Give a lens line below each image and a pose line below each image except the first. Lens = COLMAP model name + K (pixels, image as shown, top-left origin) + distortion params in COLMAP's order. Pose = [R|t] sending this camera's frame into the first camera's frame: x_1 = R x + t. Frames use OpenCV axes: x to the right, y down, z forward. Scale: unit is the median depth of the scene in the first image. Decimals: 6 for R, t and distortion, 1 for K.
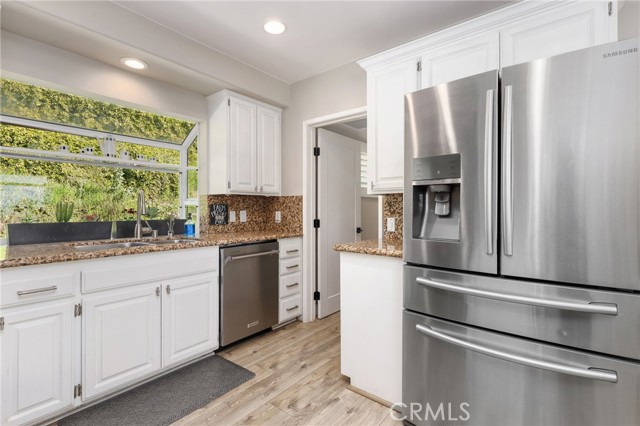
lens RADIAL K [[295.1, 0, 320.2], [0, 295.1, 208.2], [0, 0, 1]] dist [-0.005857, 0.003503]
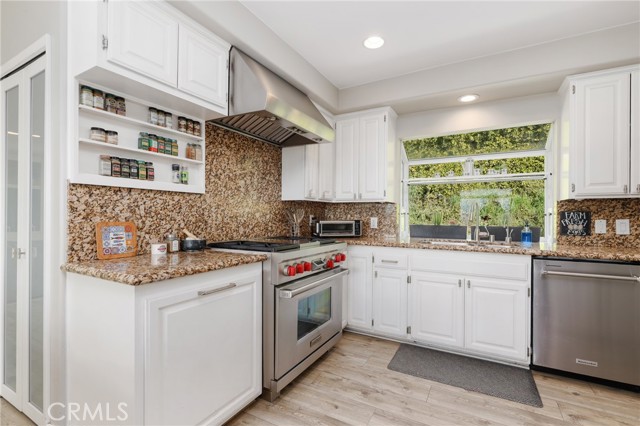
lens RADIAL K [[295.1, 0, 335.3], [0, 295.1, 219.4], [0, 0, 1]] dist [-0.005857, 0.003503]
pose [[0.206817, 0.015259, -0.978261, 0.397953], [-0.004186, 0.999883, 0.014712, 0.001138], [0.978371, 0.001052, 0.206856, 0.177939]]
